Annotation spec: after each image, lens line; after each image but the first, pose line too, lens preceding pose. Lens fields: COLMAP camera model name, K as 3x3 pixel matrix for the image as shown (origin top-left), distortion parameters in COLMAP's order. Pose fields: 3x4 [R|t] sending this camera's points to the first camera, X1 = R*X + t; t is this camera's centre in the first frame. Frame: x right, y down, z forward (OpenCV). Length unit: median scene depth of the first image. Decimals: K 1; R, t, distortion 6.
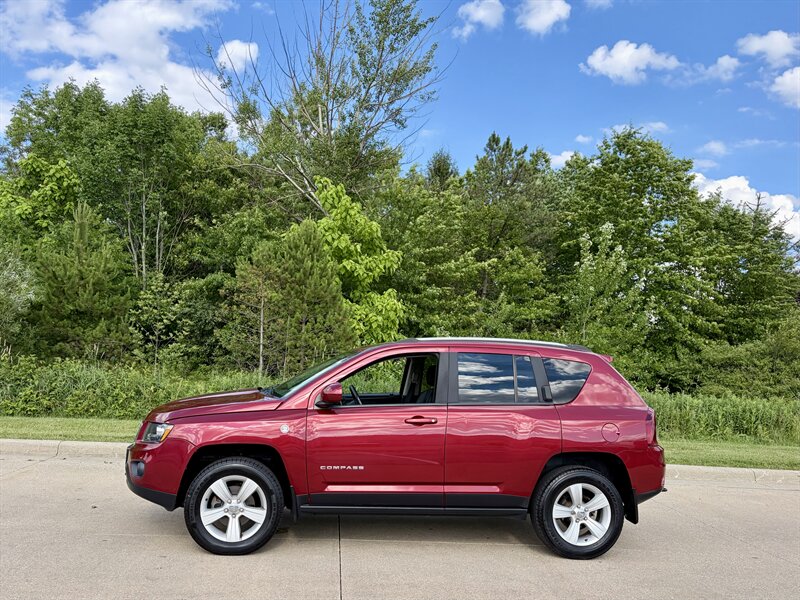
lens RADIAL K [[672.1, 0, 391.6], [0, 672.1, 293.3], [0, 0, 1]] dist [-0.057667, 0.071893]
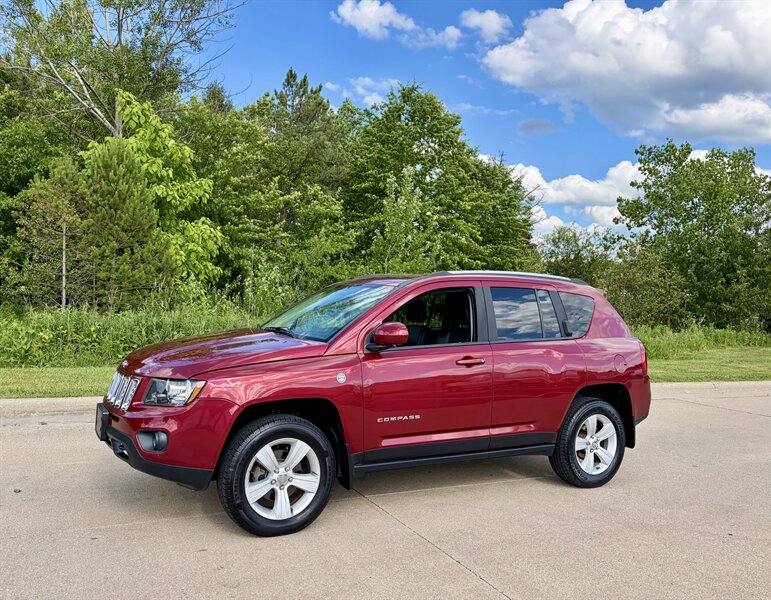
lens RADIAL K [[630.3, 0, 382.5], [0, 630.3, 295.7], [0, 0, 1]] dist [-0.009768, -0.003665]
pose [[0.927068, -0.003711, 0.374875, -0.105055], [-0.035514, 0.994585, 0.097670, 0.005524], [-0.373208, -0.103860, 0.921916, 0.068982]]
